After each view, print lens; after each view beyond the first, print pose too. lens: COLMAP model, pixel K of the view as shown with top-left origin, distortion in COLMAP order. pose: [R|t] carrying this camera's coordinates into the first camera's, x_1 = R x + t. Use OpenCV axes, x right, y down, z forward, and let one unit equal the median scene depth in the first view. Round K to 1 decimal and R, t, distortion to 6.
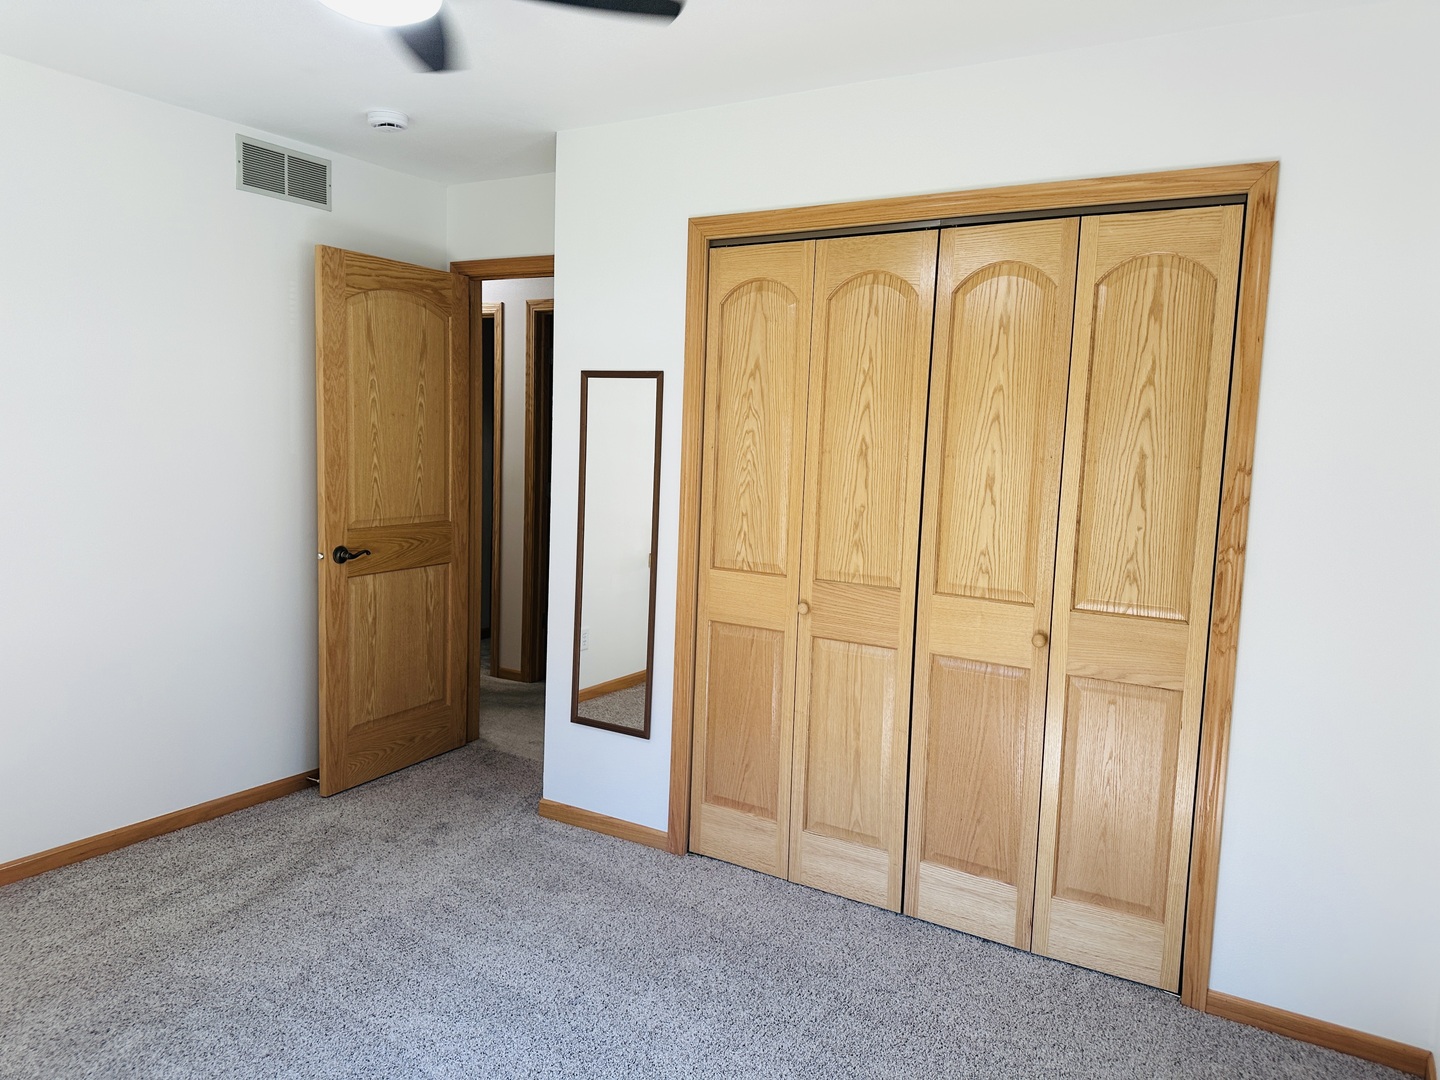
lens RADIAL K [[1021.9, 0, 666.3], [0, 1021.9, 539.3], [0, 0, 1]] dist [0.084907, -0.052700]
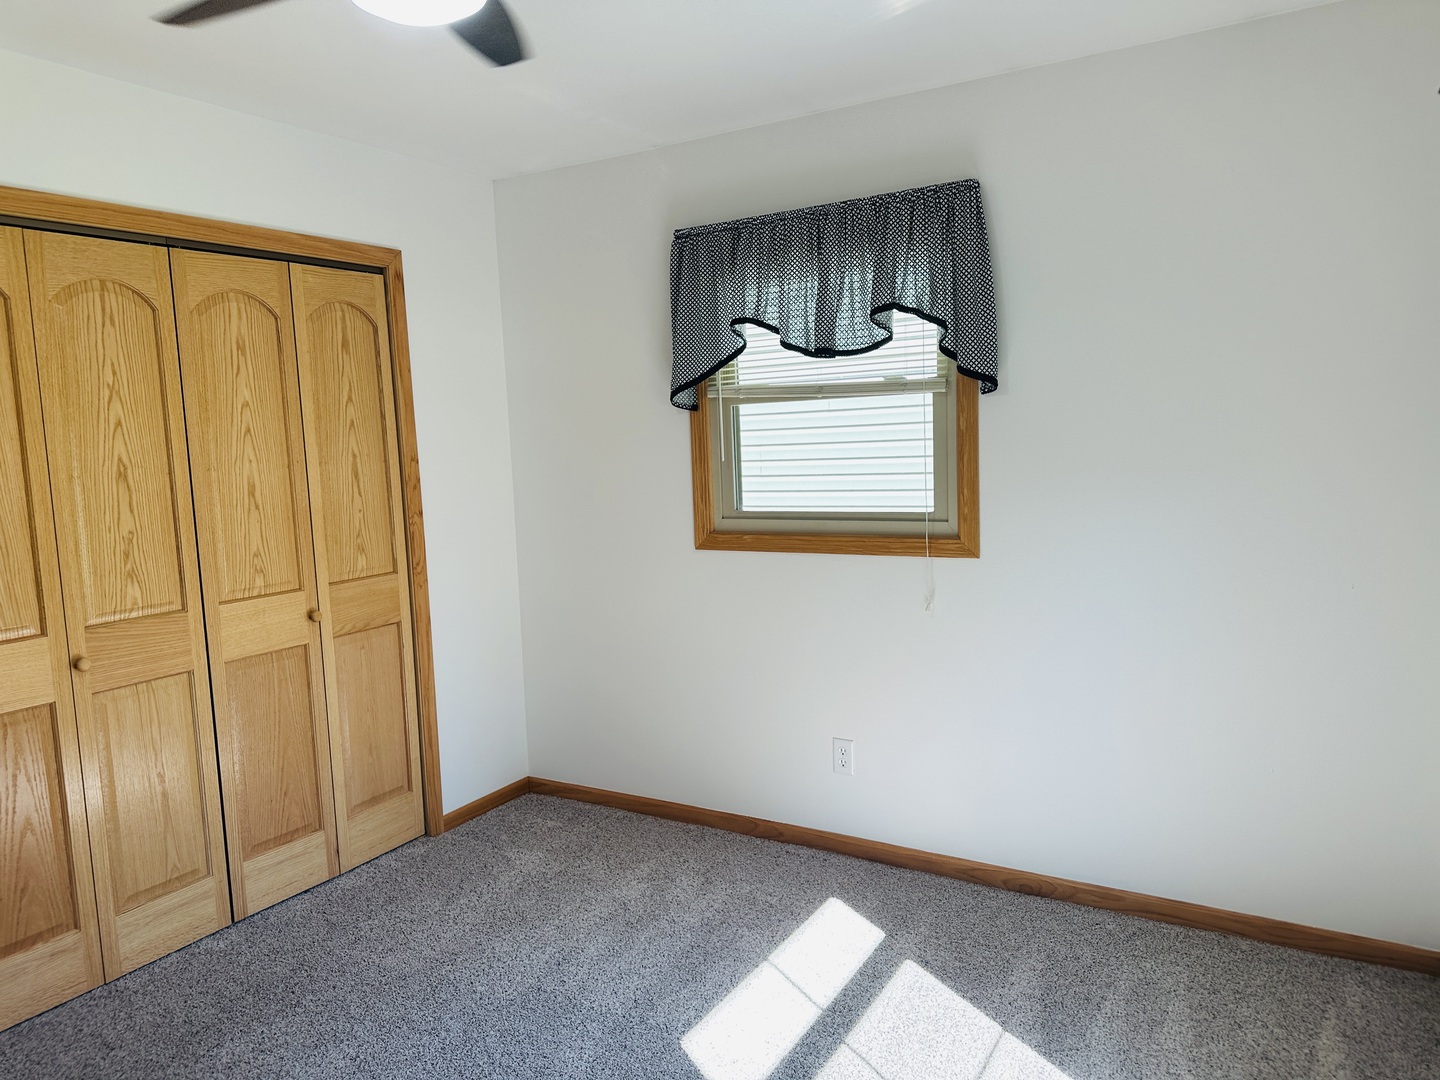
lens RADIAL K [[1021.9, 0, 727.5], [0, 1021.9, 538.3], [0, 0, 1]] dist [0.084907, -0.052700]
pose [[0.002800, -0.146401, 0.989221, -0.737741], [0.143541, 0.979040, 0.144487, -0.086382], [-0.989640, 0.141589, 0.023756, 0.454034]]
